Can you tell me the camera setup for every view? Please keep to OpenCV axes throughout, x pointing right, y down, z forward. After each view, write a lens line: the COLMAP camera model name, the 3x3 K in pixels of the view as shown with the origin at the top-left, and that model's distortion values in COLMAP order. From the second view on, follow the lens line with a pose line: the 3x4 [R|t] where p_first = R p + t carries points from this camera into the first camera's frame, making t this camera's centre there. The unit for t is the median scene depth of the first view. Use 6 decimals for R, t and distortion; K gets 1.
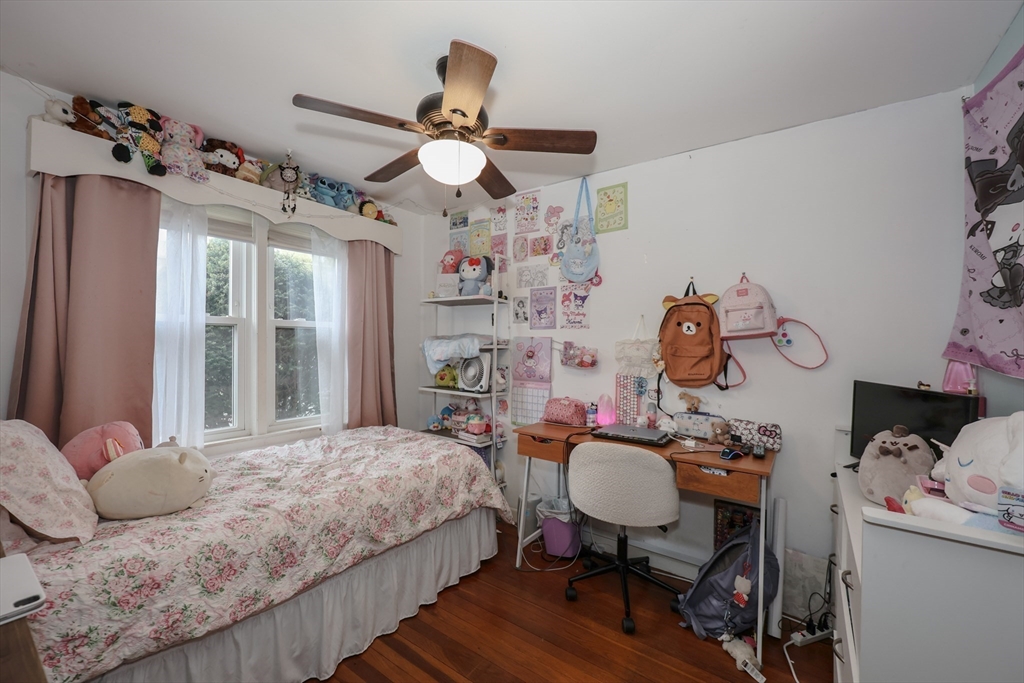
lens RADIAL K [[419.8, 0, 511.0], [0, 419.8, 341.6], [0, 0, 1]] dist [-0.003412, 0.000093]
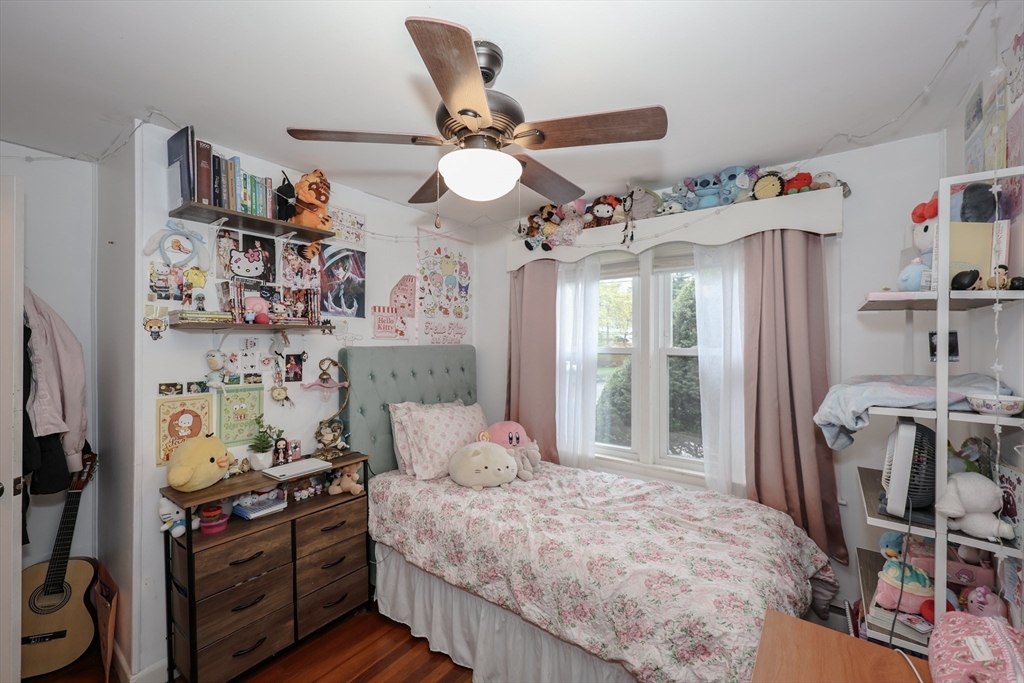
lens RADIAL K [[419.8, 0, 511.3], [0, 419.8, 344.6], [0, 0, 1]] dist [-0.003412, 0.000093]
pose [[-0.023615, -0.002773, -0.999717, 0.468018], [0.000648, 0.999996, -0.002789, -0.068783], [0.999721, -0.000714, -0.023613, 0.772052]]
